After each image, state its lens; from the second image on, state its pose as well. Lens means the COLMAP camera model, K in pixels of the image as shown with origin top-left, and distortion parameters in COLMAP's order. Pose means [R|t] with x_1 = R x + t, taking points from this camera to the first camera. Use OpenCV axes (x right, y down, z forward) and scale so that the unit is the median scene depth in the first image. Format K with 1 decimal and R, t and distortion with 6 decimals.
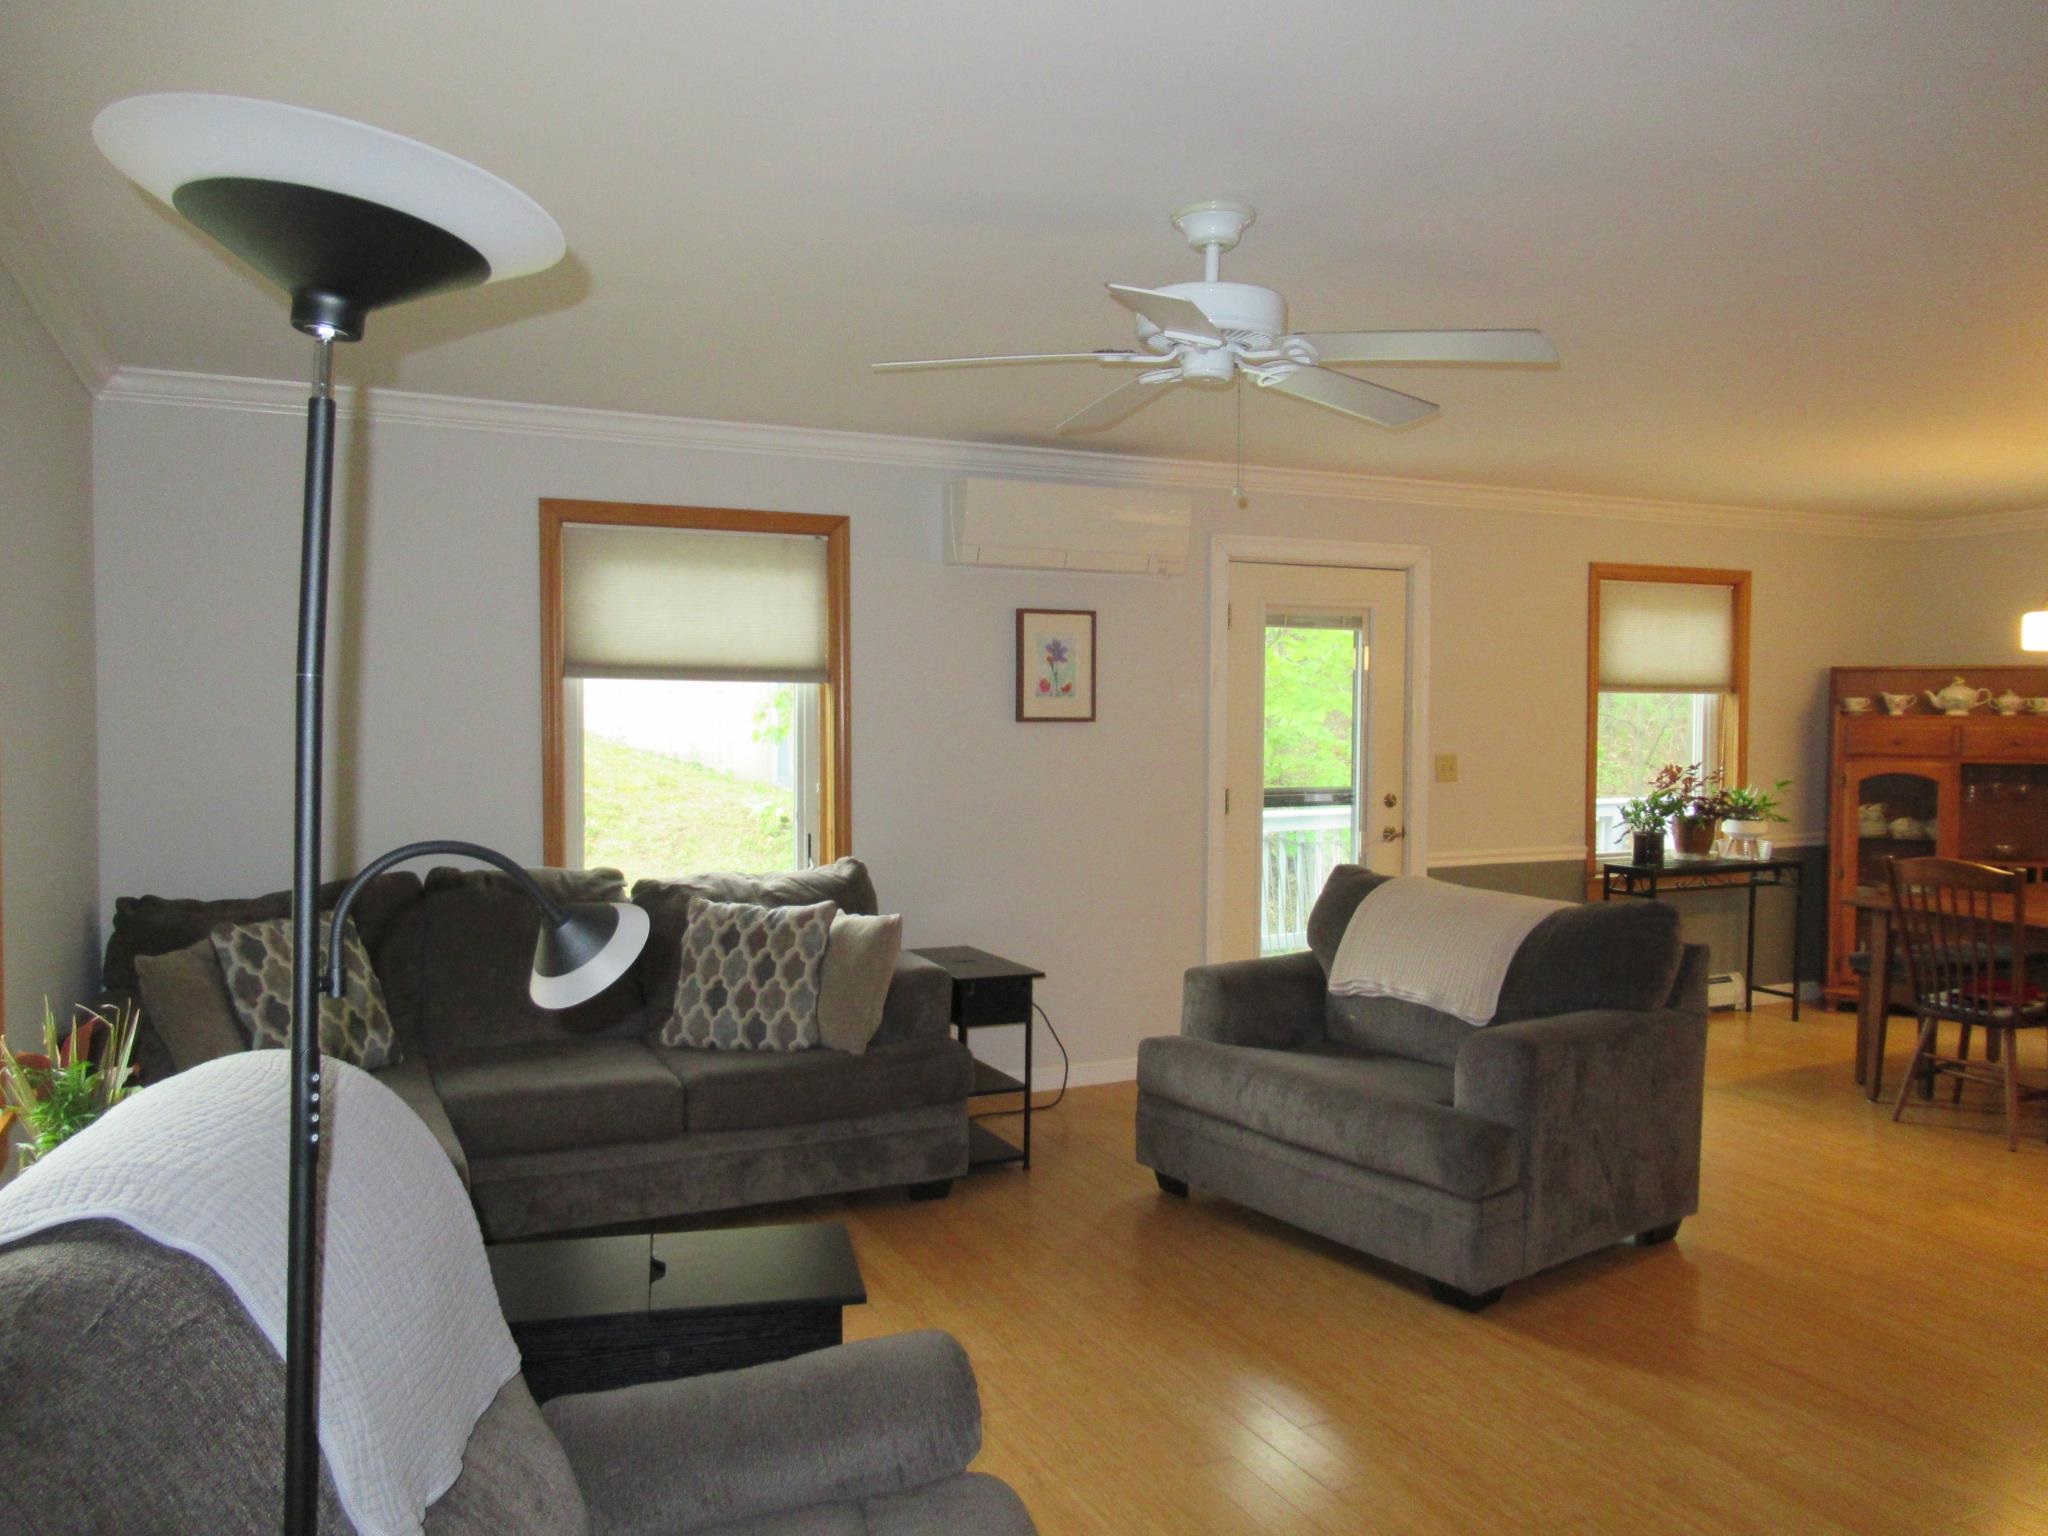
lens RADIAL K [[1539.8, 0, 1028.9], [0, 1539.8, 776.6], [0, 0, 1]] dist [-0.006685, 0.007259]
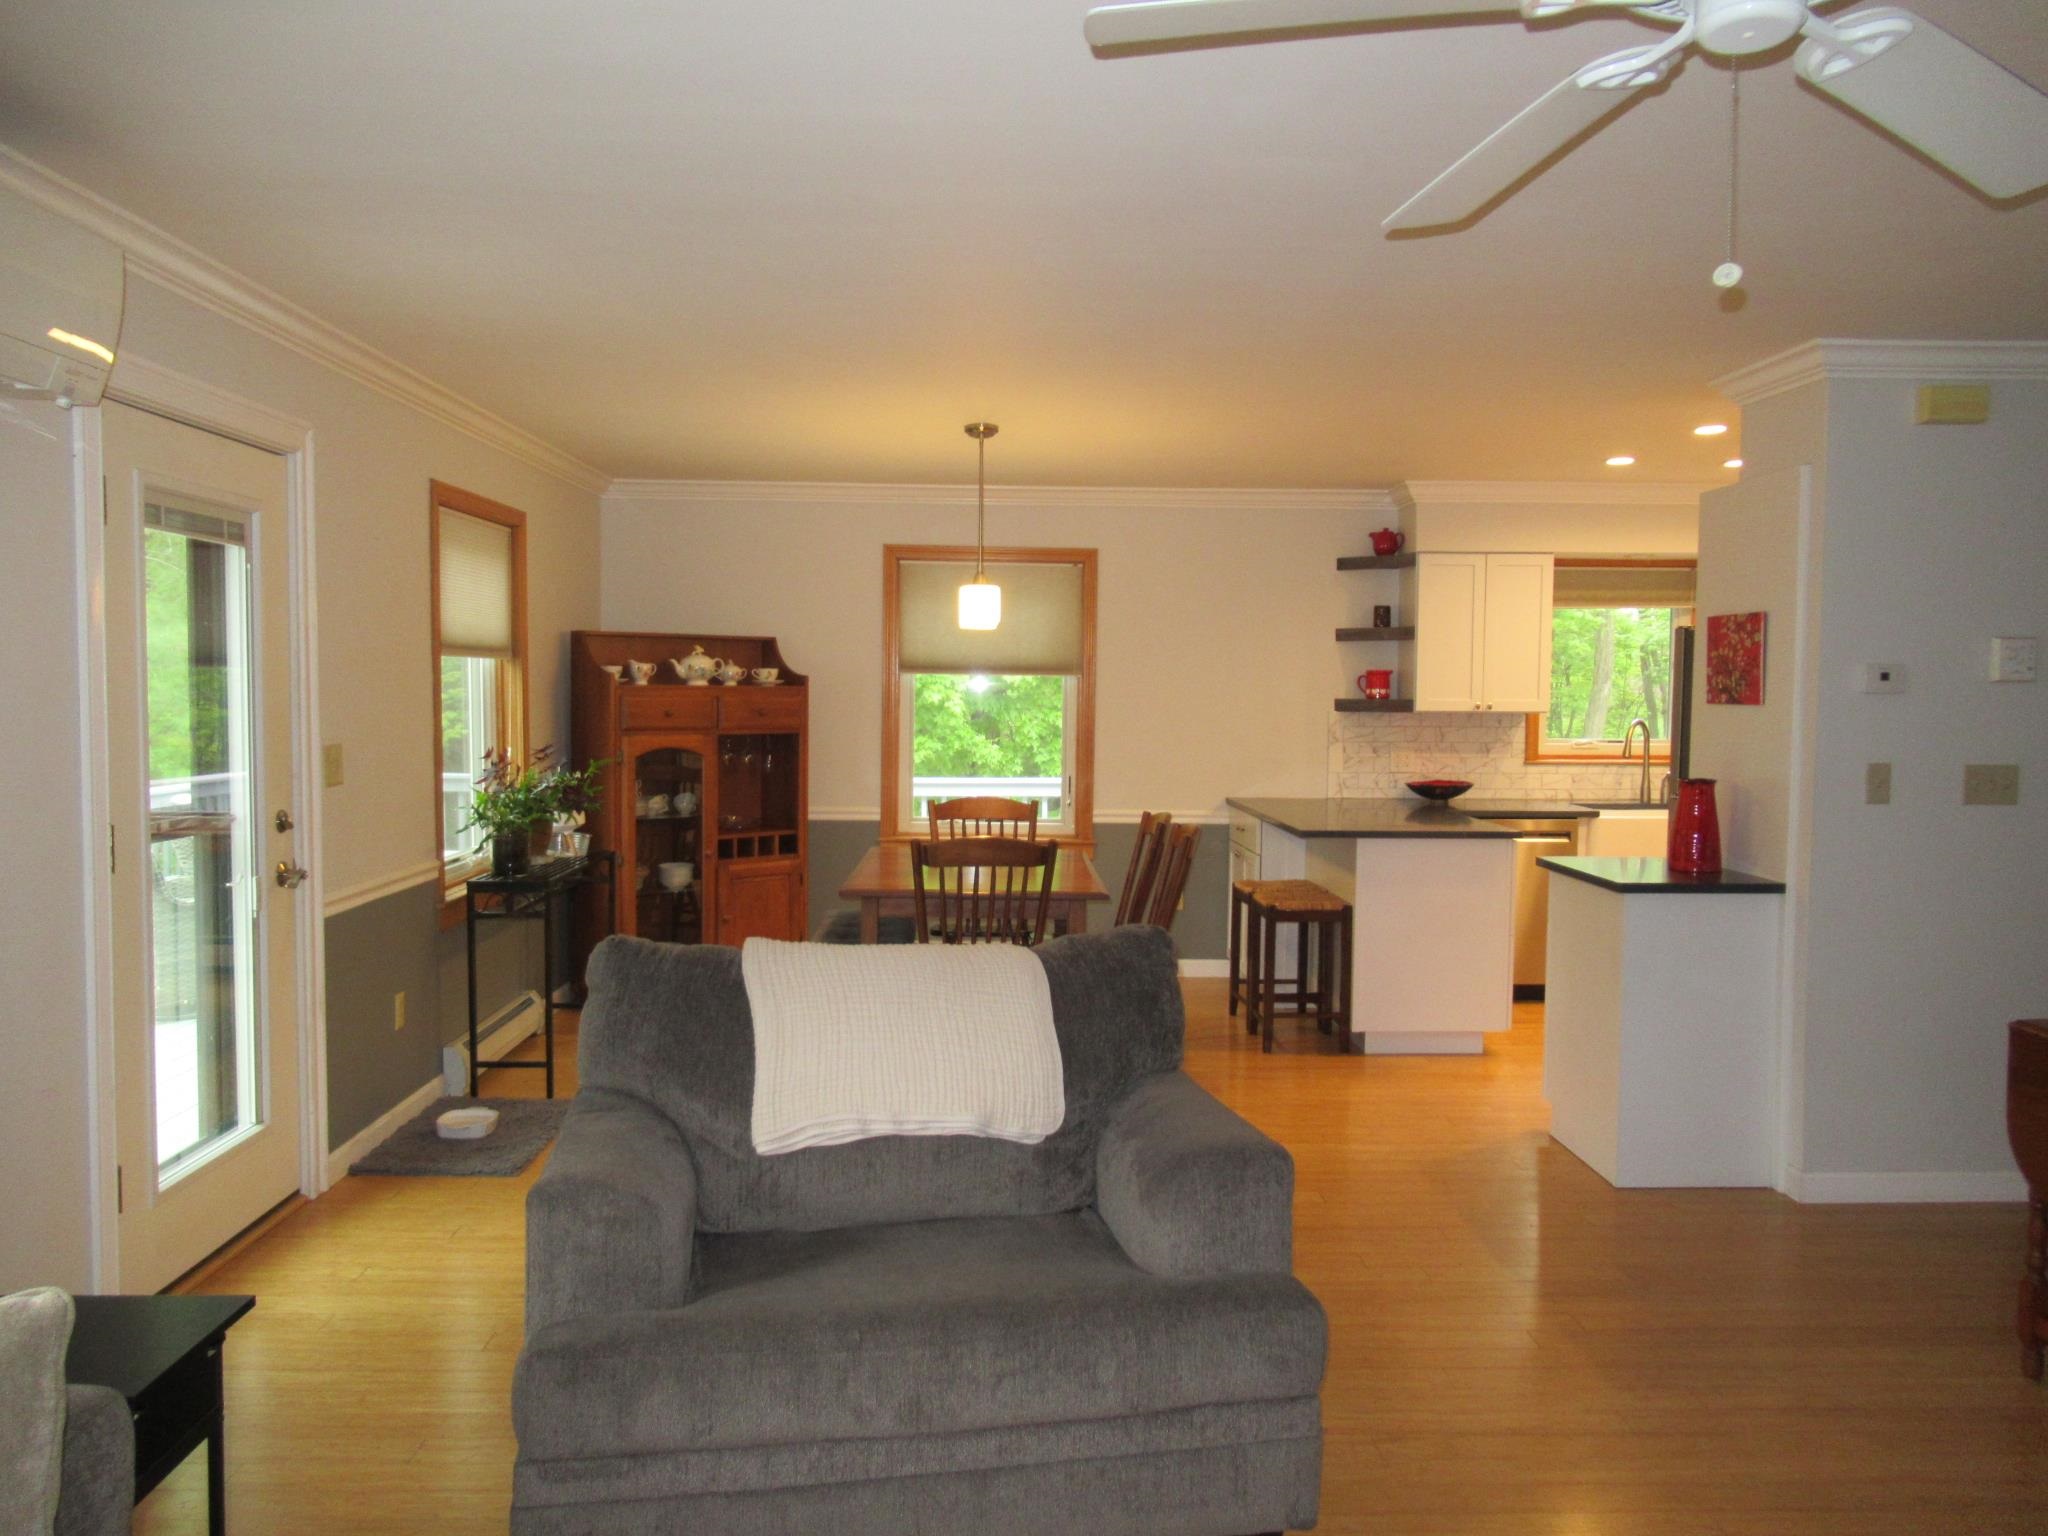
lens RADIAL K [[1539.8, 0, 1028.9], [0, 1539.8, 776.6], [0, 0, 1]] dist [-0.006685, 0.007259]
pose [[0.435530, -0.049552, 0.898809, -0.177258], [0.027496, 0.998750, 0.041738, -0.017438], [-0.899754, 0.006535, 0.436348, 0.392836]]
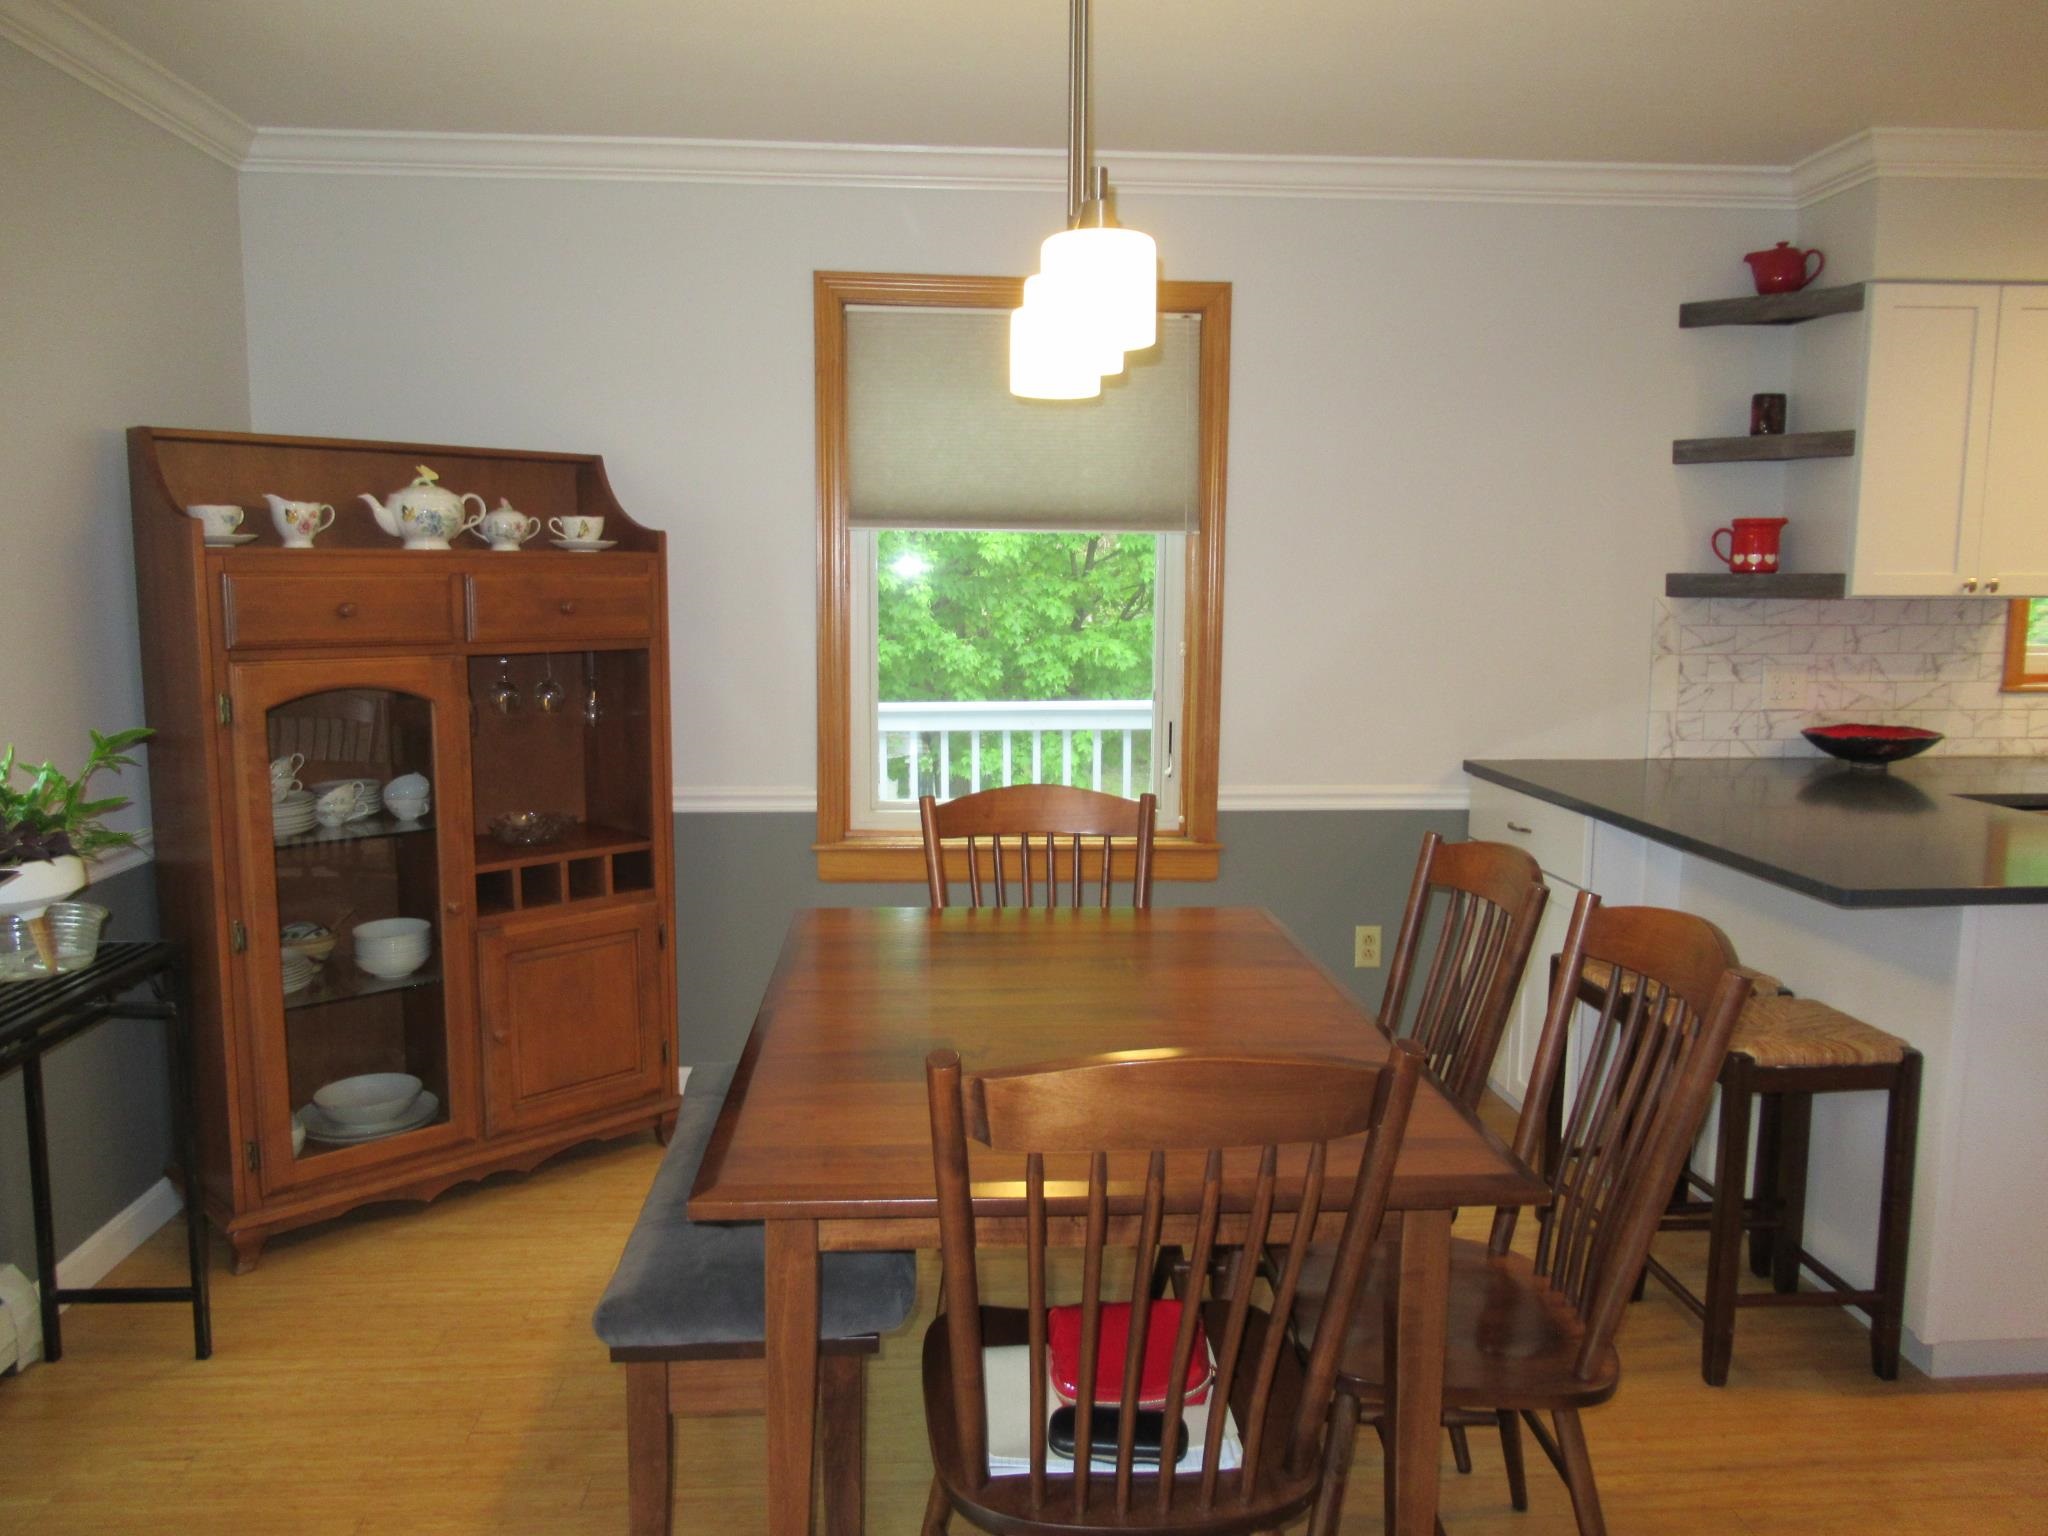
lens RADIAL K [[1539.8, 0, 1028.9], [0, 1539.8, 776.6], [0, 0, 1]] dist [-0.006685, 0.007259]
pose [[0.395789, -0.120807, 0.910361, 0.246753], [0.033130, 0.992543, 0.117309, -0.020860], [-0.917744, -0.016269, 0.396840, 0.651496]]
